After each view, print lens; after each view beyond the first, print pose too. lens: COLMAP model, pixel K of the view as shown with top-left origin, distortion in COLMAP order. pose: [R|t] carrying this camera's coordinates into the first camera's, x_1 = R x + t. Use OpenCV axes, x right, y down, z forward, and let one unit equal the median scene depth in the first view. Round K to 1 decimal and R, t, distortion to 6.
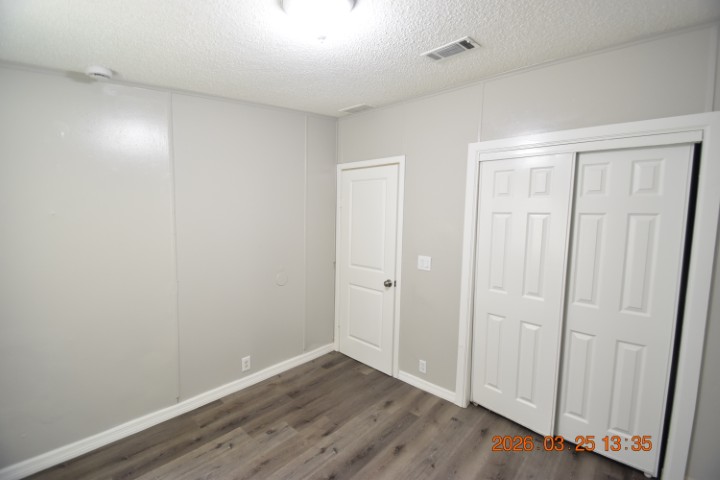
lens RADIAL K [[314.4, 0, 359.5], [0, 314.4, 241.6], [0, 0, 1]] dist [0.013966, -0.017509]
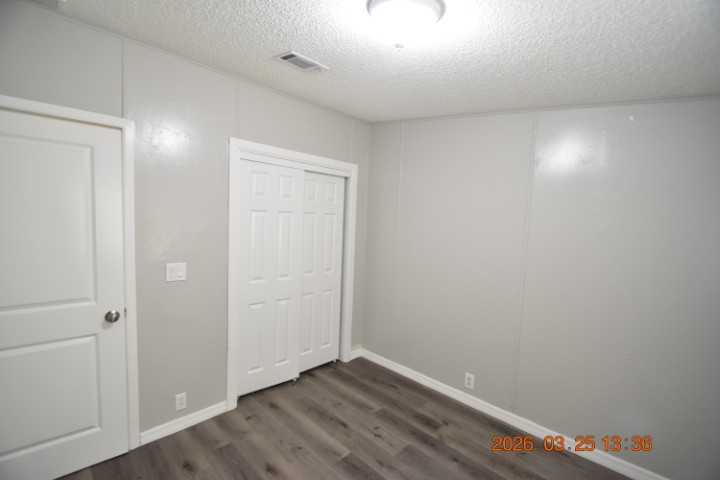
lens RADIAL K [[314.4, 0, 359.5], [0, 314.4, 241.6], [0, 0, 1]] dist [0.013966, -0.017509]
pose [[0.039525, -0.089657, 0.995188, -0.623108], [0.048318, 0.994973, 0.087718, -0.060053], [-0.998050, 0.044619, 0.043659, 0.583477]]
